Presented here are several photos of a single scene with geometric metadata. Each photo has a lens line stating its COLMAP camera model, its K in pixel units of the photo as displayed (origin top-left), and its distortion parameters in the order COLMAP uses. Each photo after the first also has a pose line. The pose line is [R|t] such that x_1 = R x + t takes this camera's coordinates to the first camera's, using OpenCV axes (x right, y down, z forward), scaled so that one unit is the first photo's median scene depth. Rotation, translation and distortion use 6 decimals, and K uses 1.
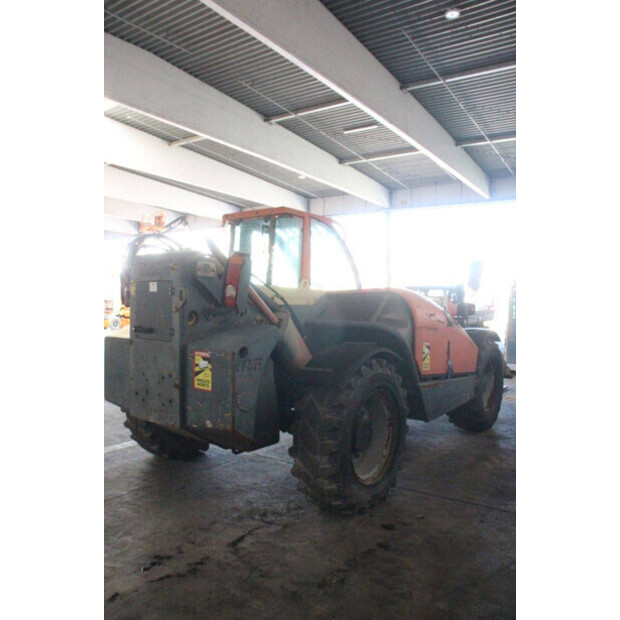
lens RADIAL K [[508.7, 0, 312.7], [0, 508.7, 306.2], [0, 0, 1]] dist [-0.150282, 0.112133]
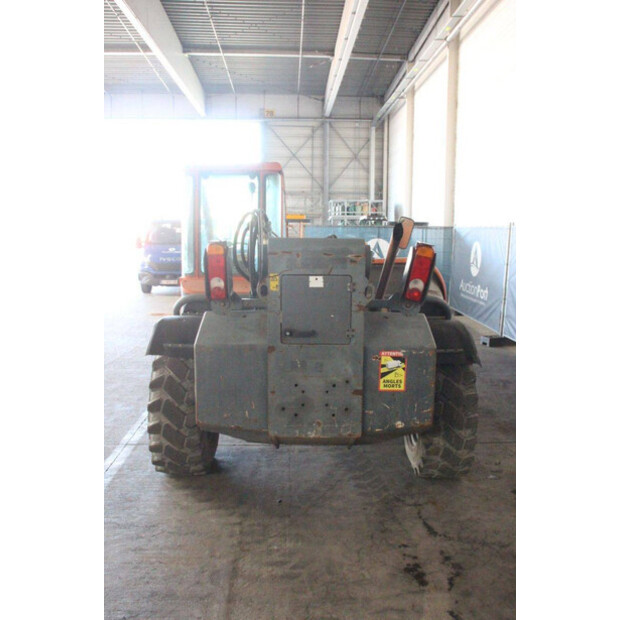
lens RADIAL K [[569.7, 0, 308.4], [0, 569.7, 320.6], [0, 0, 1]] dist [-0.065589, 0.000000]
pose [[0.806512, -0.106614, 0.581525, -0.939493], [0.011779, 0.986308, 0.164490, -0.138864], [-0.591100, -0.125813, 0.796725, 0.258778]]
